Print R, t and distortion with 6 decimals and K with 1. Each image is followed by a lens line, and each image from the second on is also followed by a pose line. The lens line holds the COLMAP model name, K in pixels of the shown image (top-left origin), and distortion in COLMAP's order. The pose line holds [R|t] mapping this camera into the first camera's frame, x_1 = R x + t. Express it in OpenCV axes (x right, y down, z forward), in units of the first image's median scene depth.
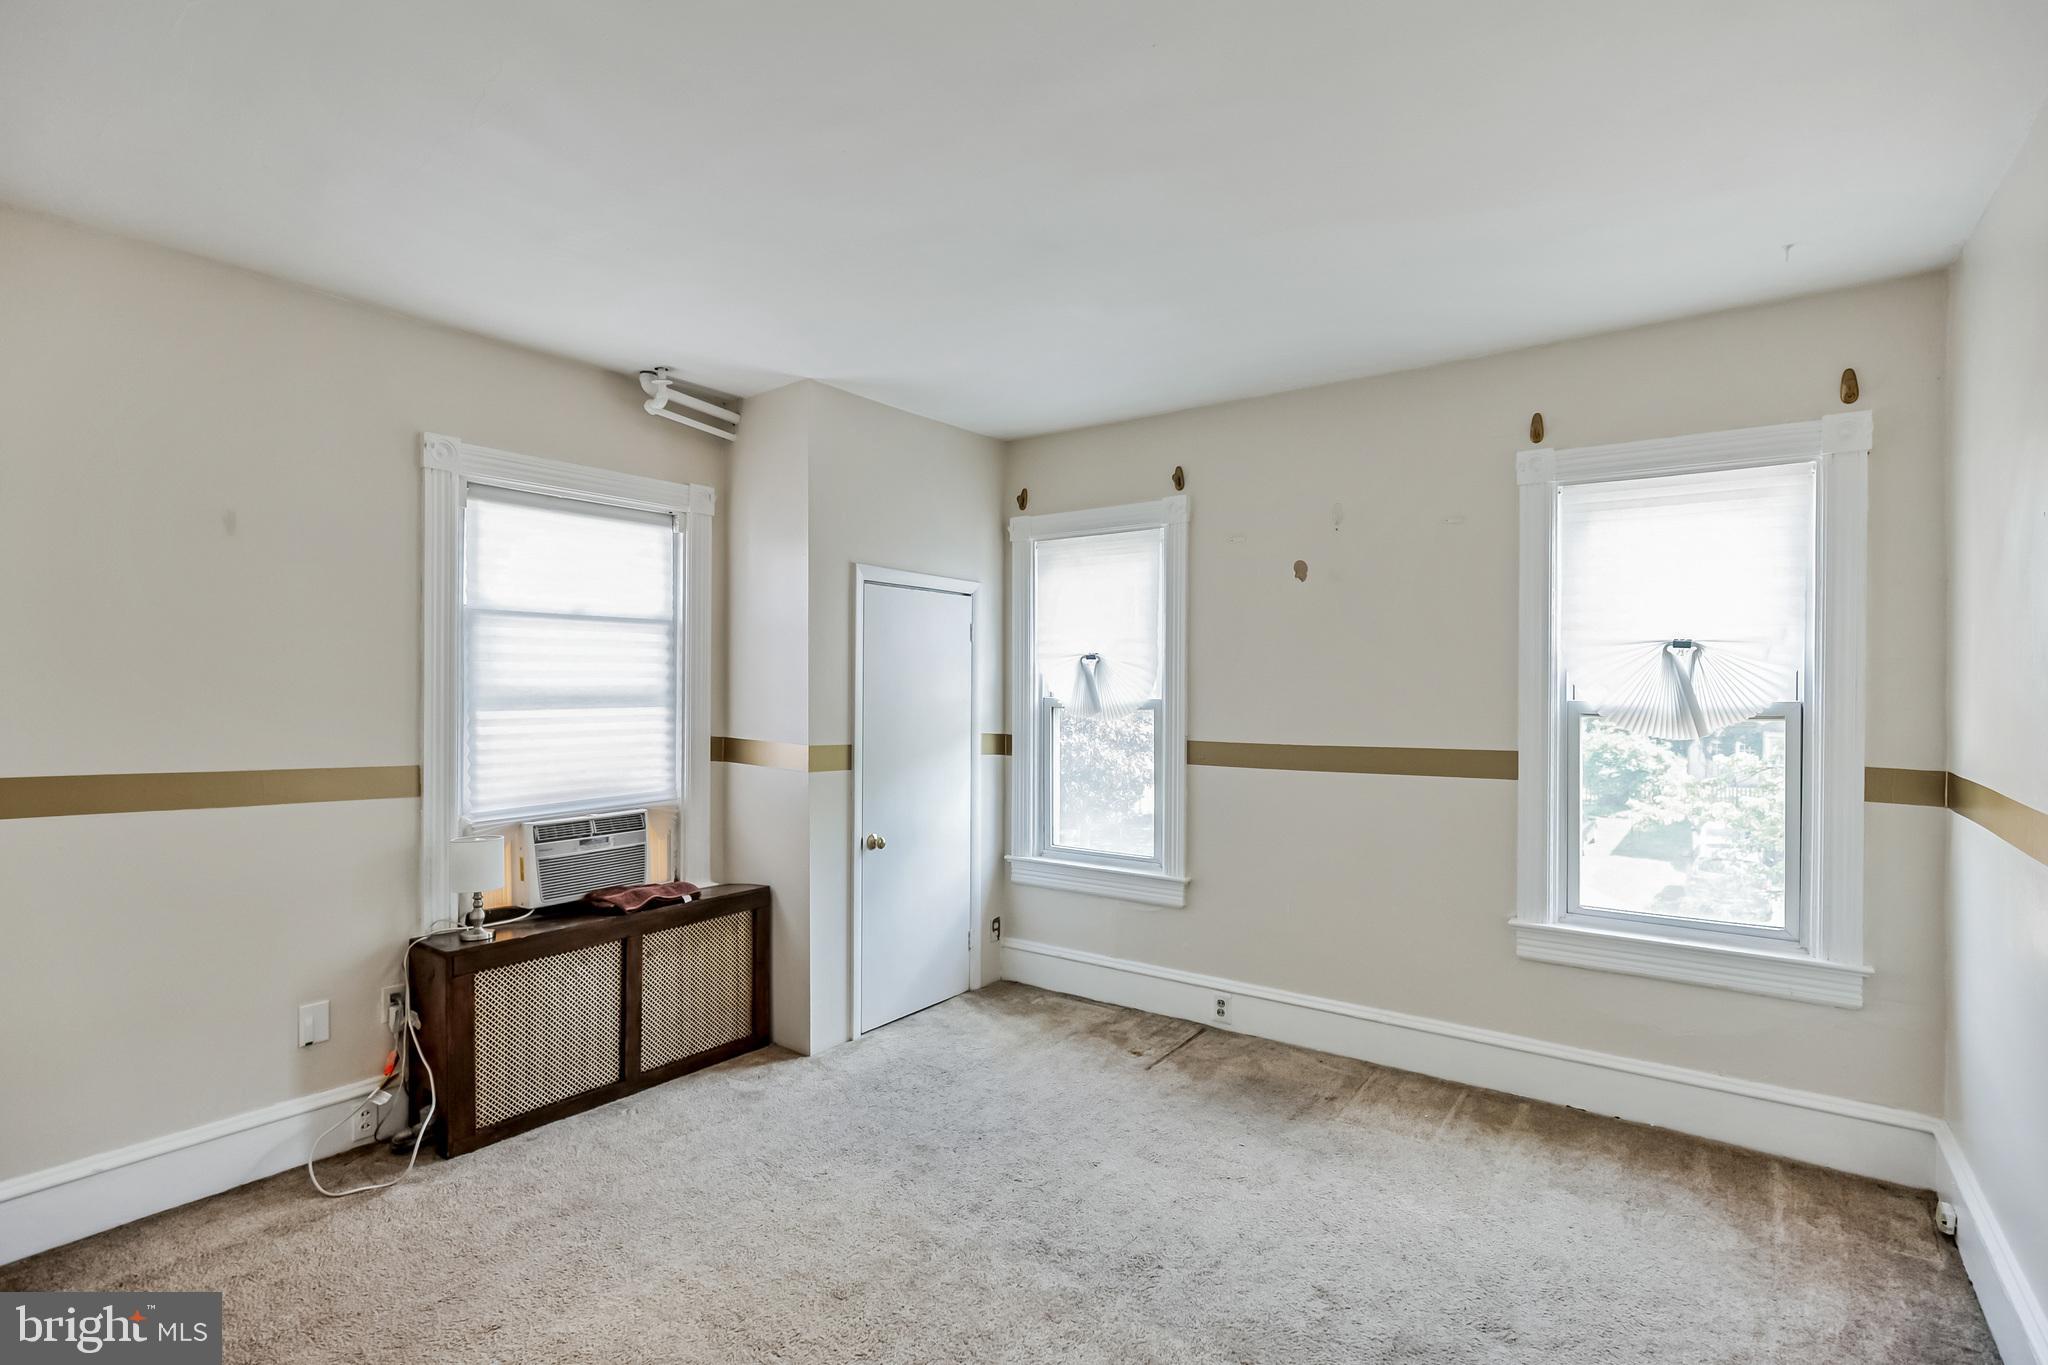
lens RADIAL K [[998.1, 0, 1024.0], [0, 998.1, 682.5], [0, 0, 1]] dist [-0.025733, 0.000196]
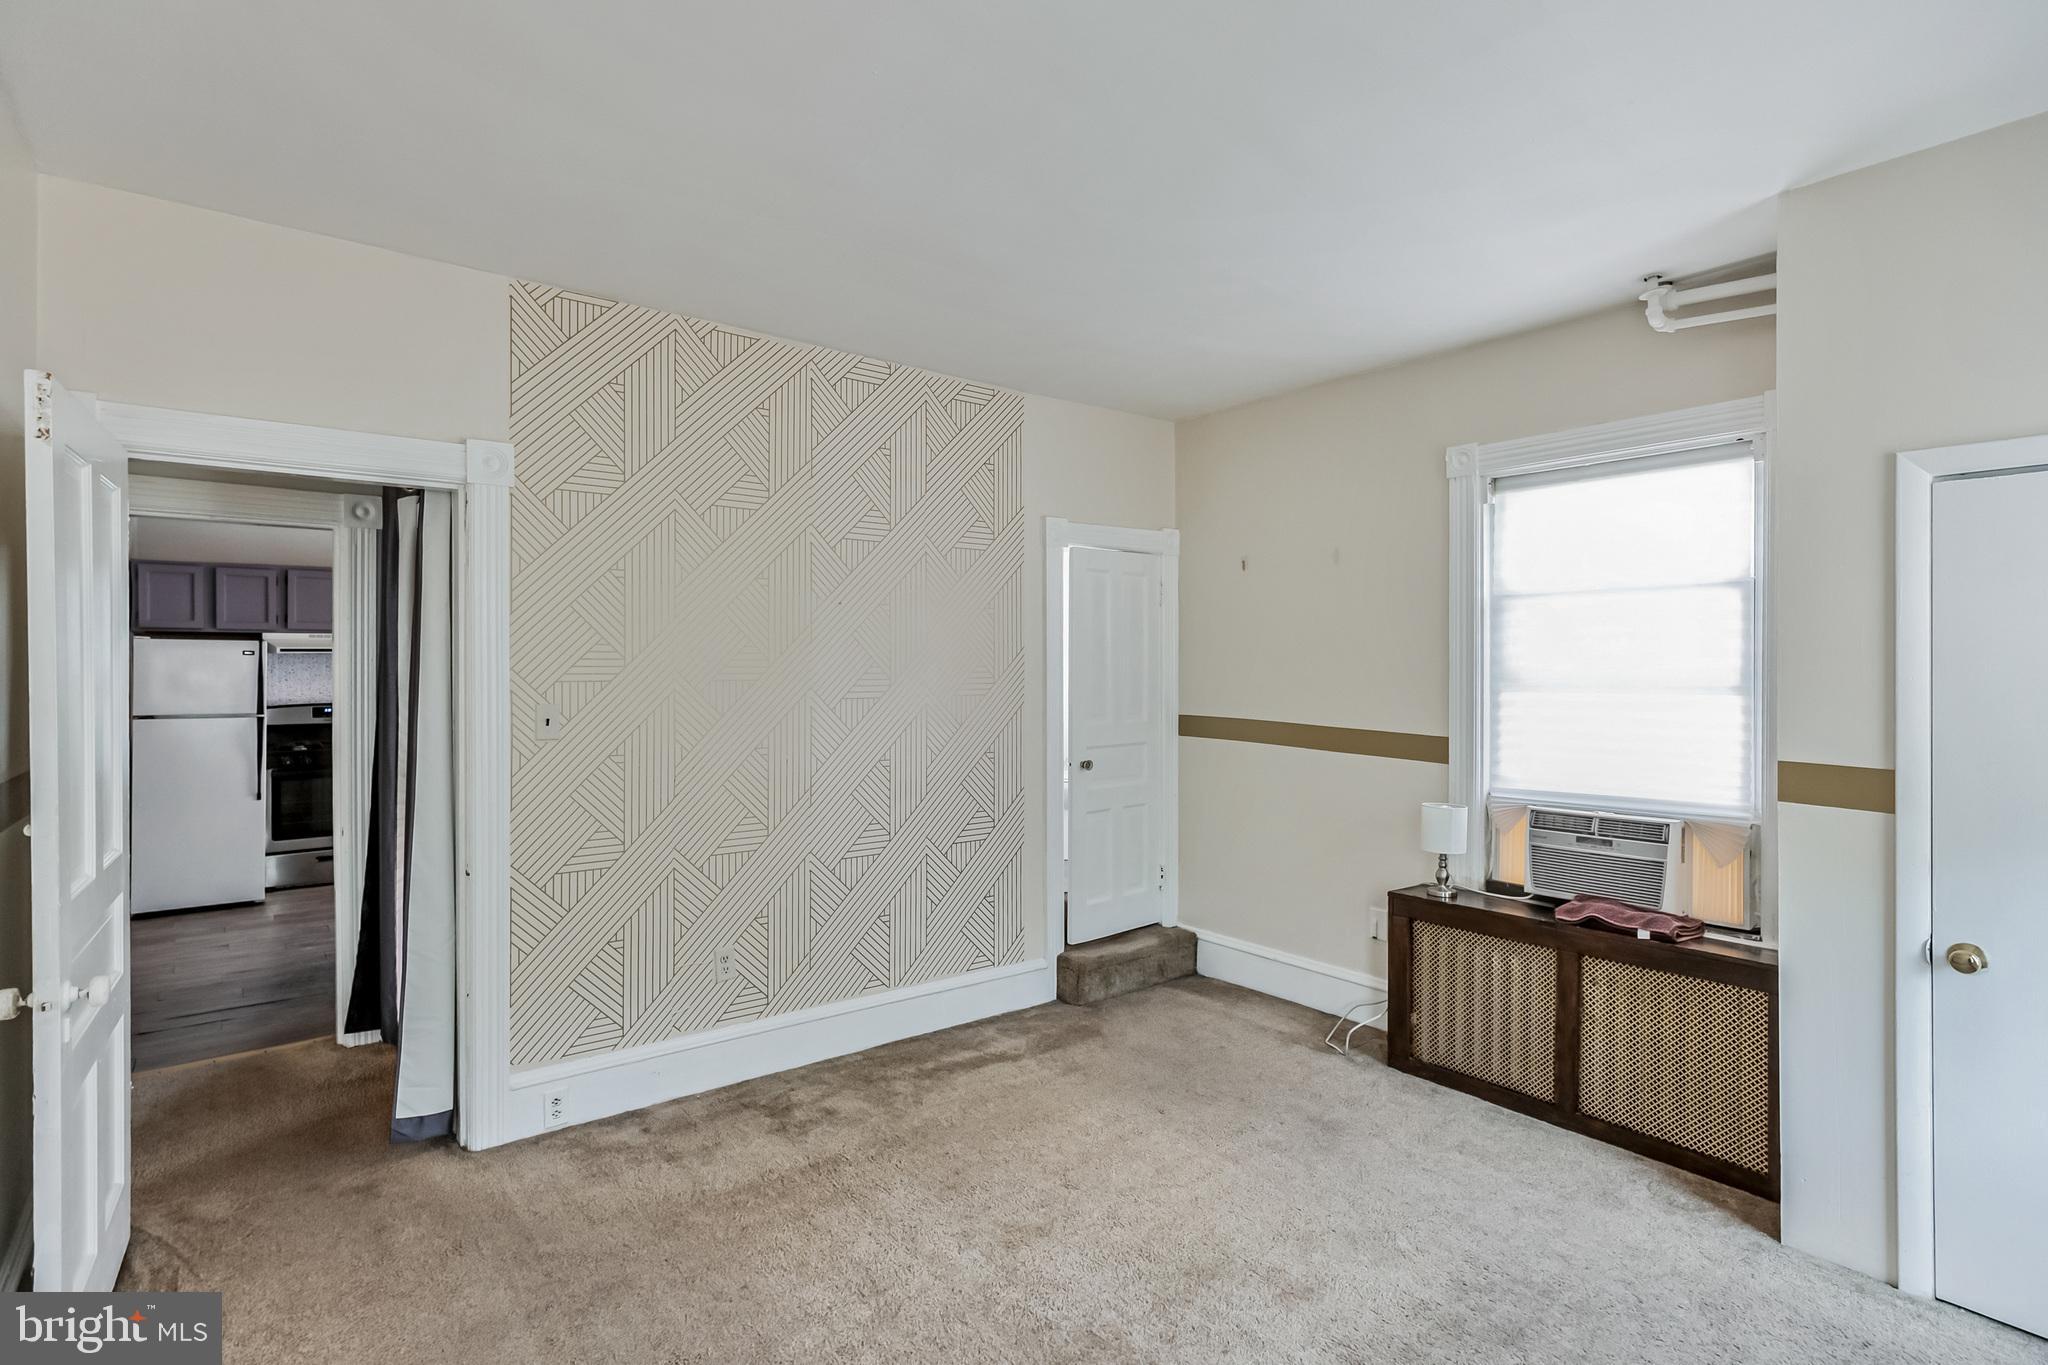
lens RADIAL K [[1001.3, 0, 1024.0], [0, 1001.3, 682.5], [0, 0, 1]] dist [0.000980, 0.000198]
pose [[-0.270419, 0.013936, -0.962642, 0.585202], [0.000608, 0.999897, 0.014305, 0.002716], [0.962742, 0.003283, -0.270400, 0.759689]]
